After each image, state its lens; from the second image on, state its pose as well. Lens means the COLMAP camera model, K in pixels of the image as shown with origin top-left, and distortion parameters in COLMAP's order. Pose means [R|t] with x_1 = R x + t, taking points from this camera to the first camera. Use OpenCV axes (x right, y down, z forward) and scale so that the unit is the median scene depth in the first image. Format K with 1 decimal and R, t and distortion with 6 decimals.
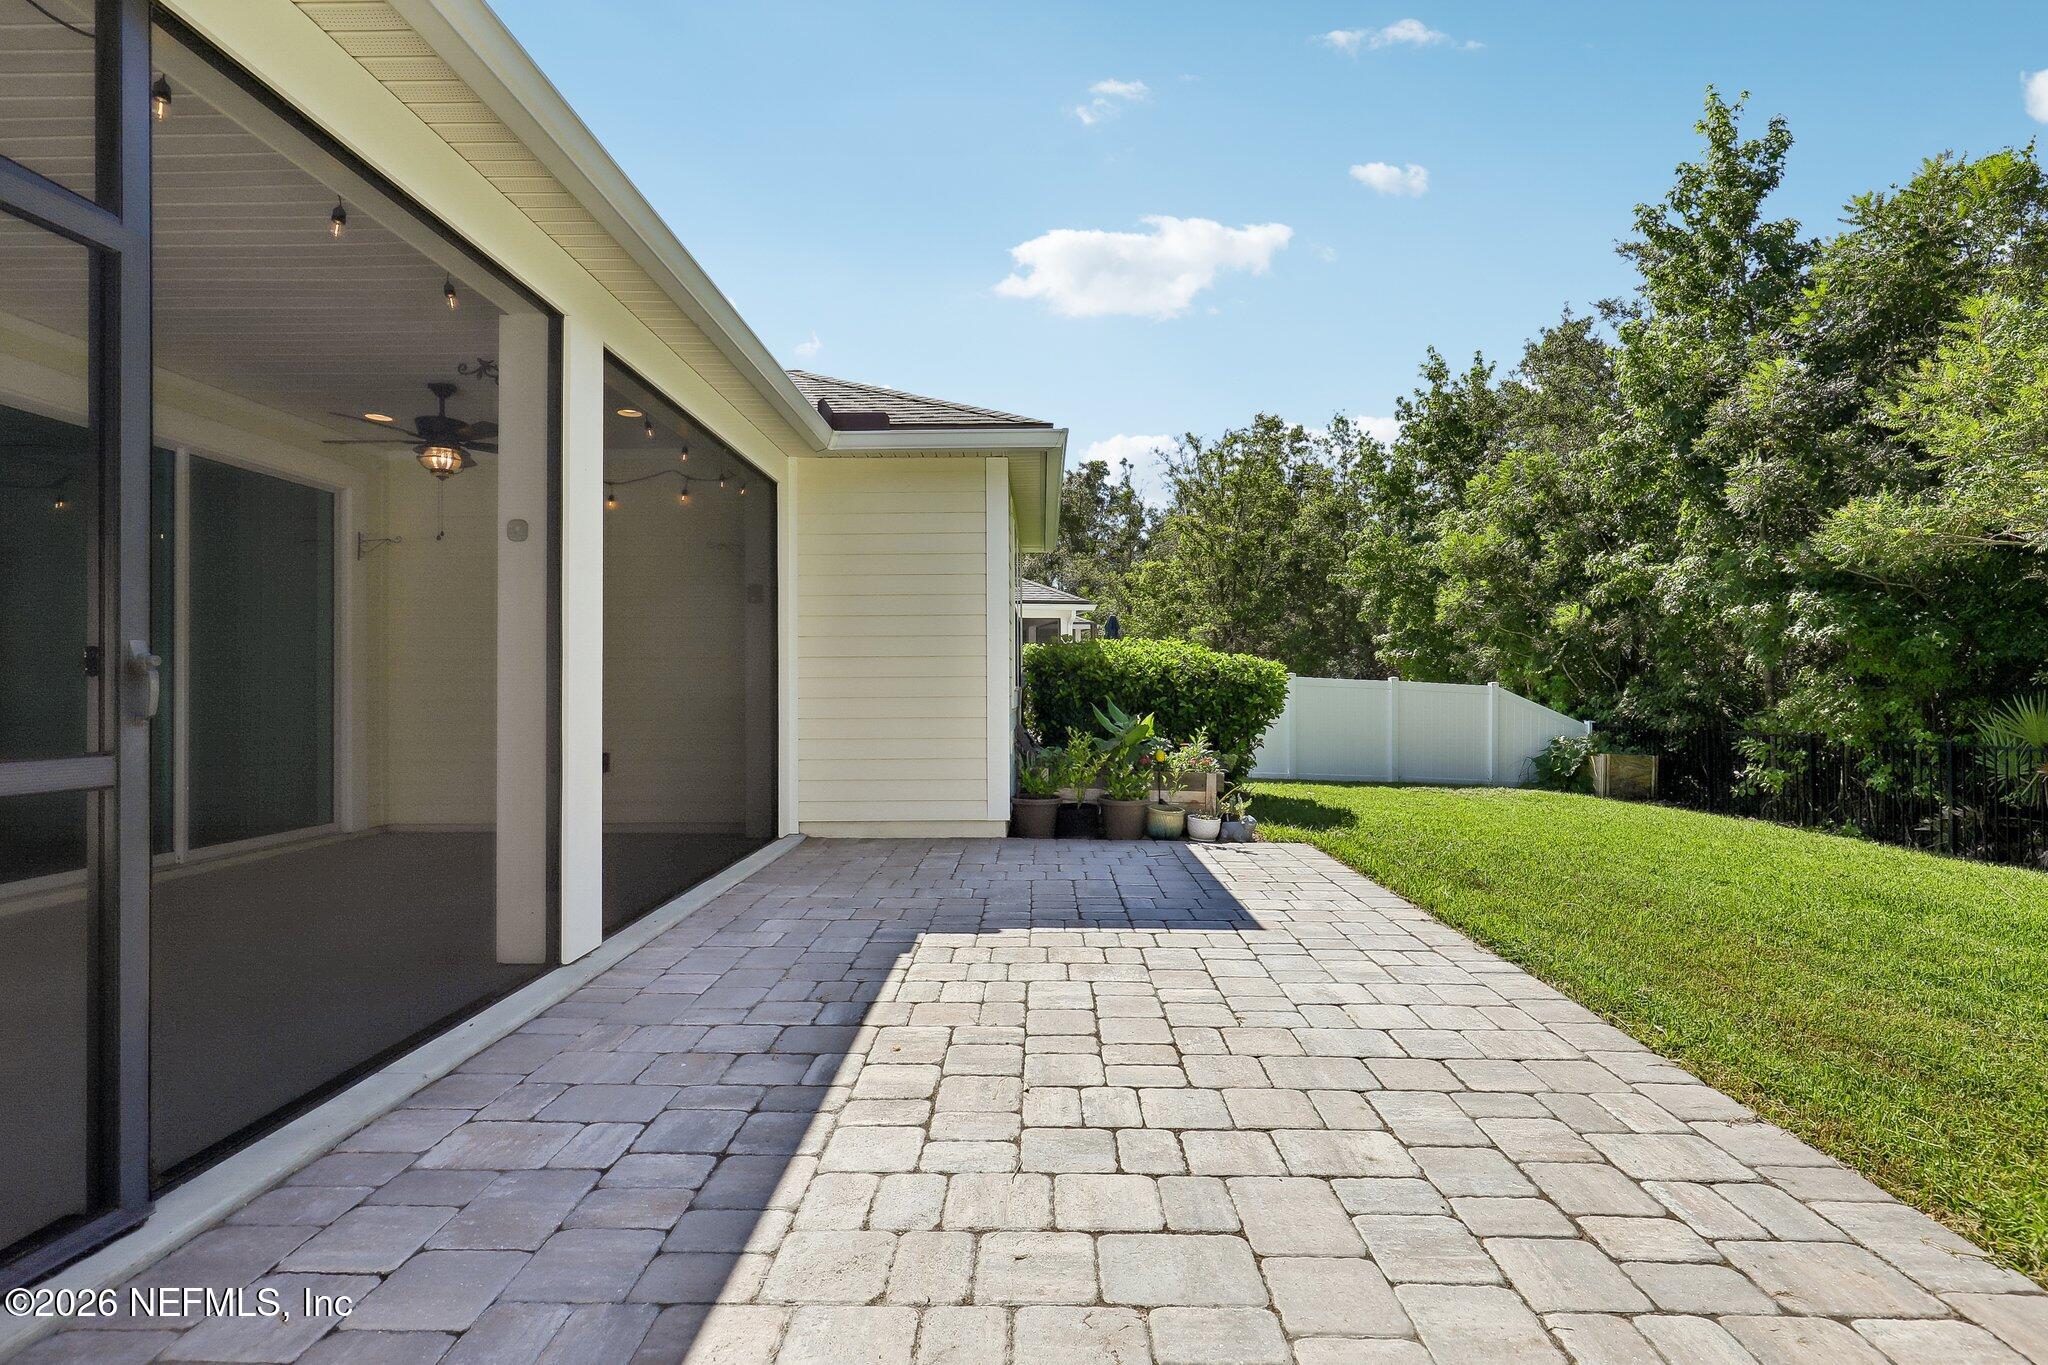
lens RADIAL K [[945.9, 0, 1039.3], [0, 945.9, 673.2], [0, 0, 1]] dist [0.000514, 0.001140]
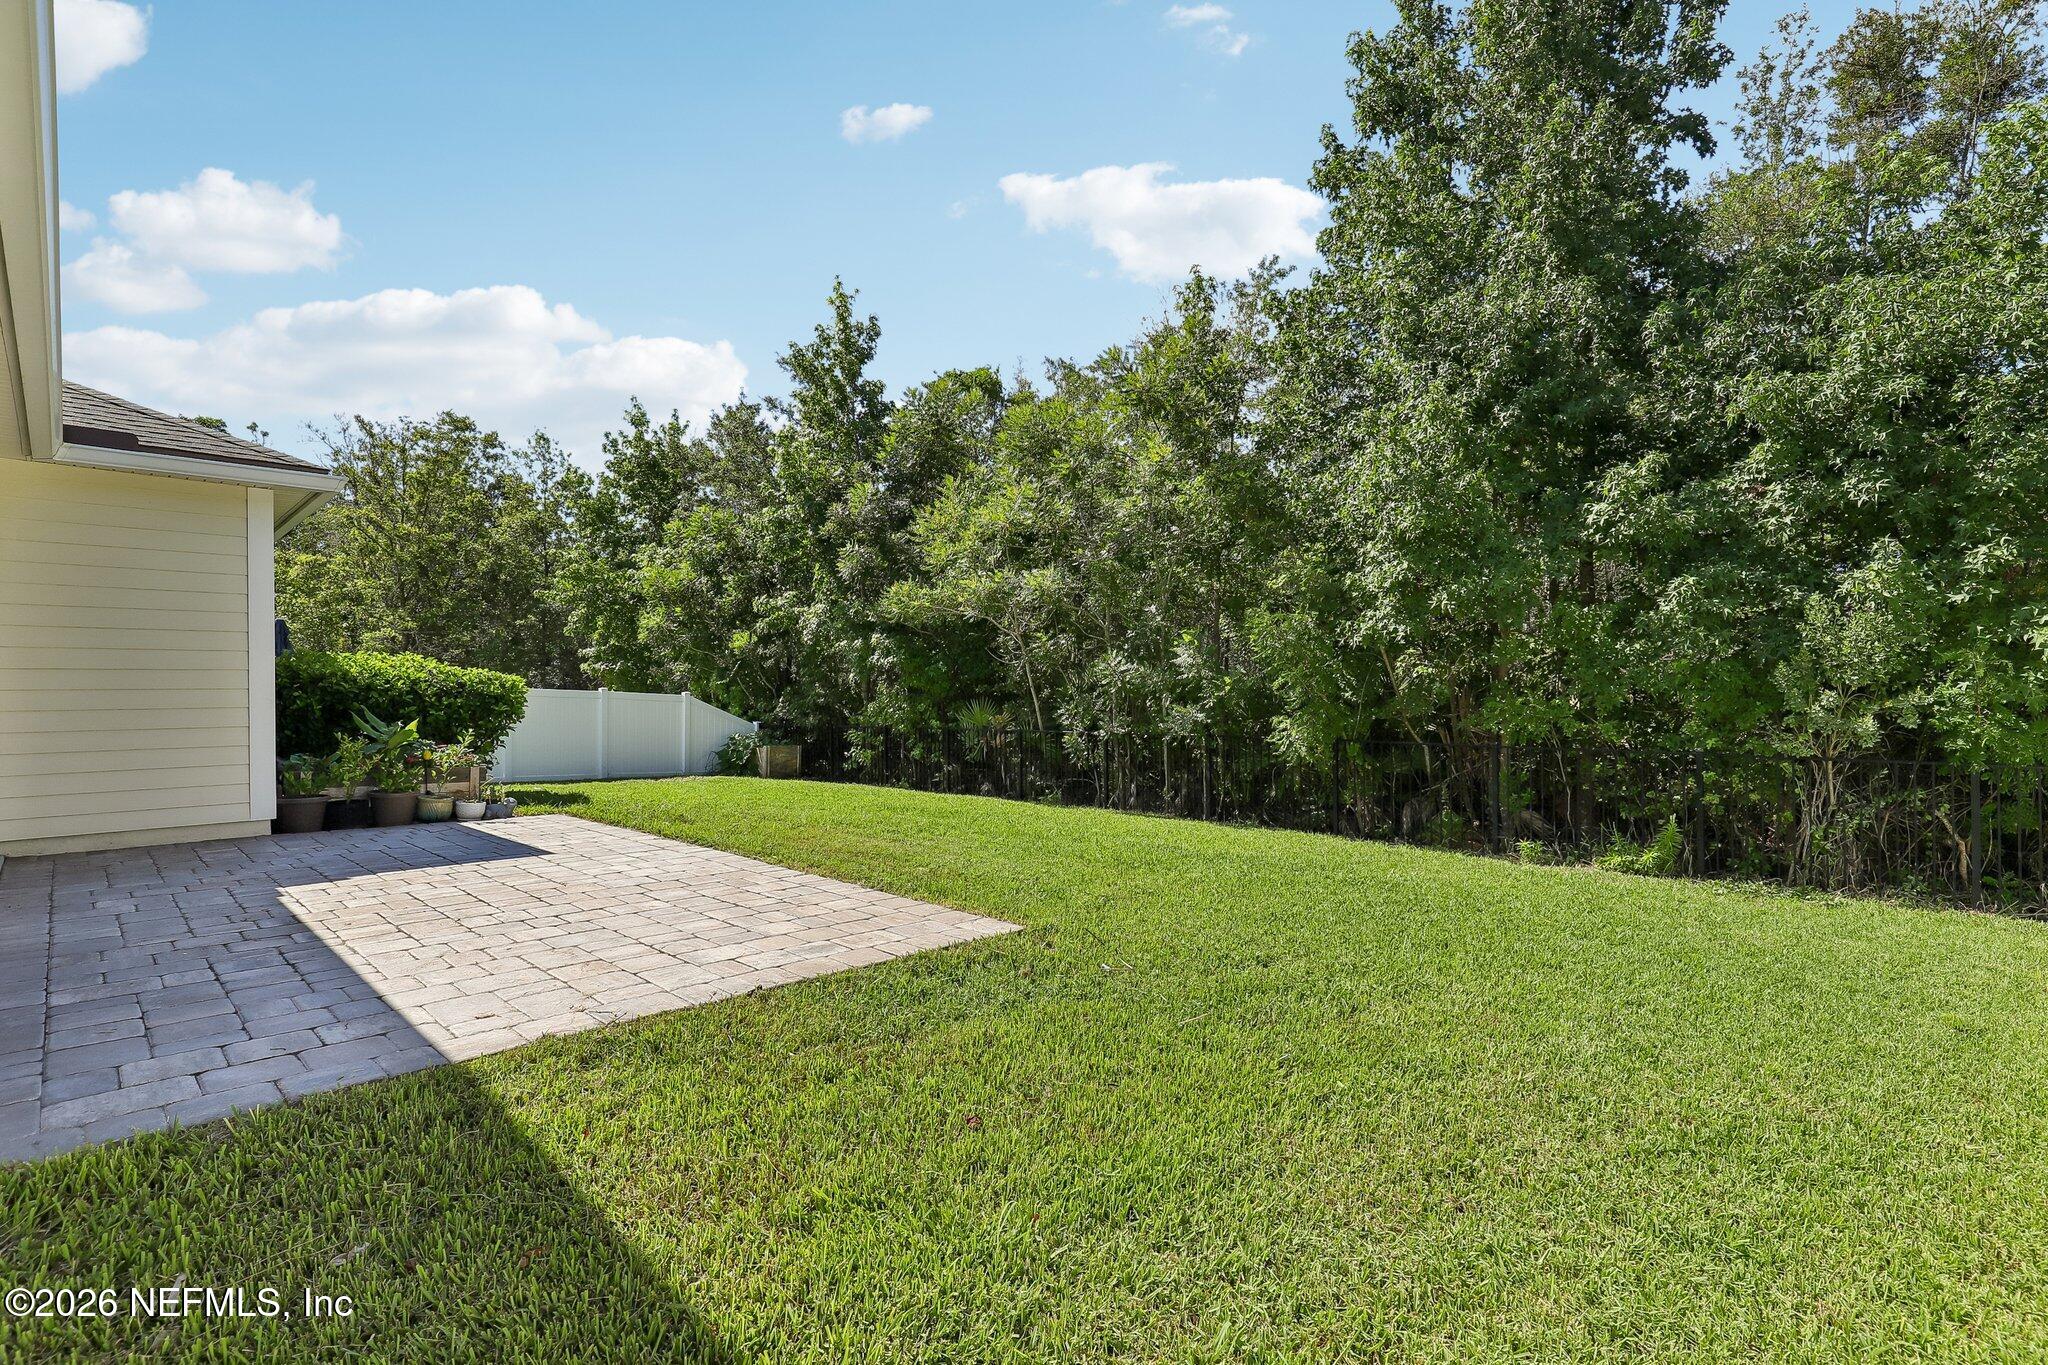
lens RADIAL K [[945.9, 0, 1042.6], [0, 945.9, 672.8], [0, 0, 1]] dist [0.000514, 0.001140]
pose [[0.685654, 0.011884, 0.727830, -0.133095], [-0.004488, 0.999917, -0.012099, -0.003650], [-0.727913, 0.005030, 0.685651, -0.247170]]
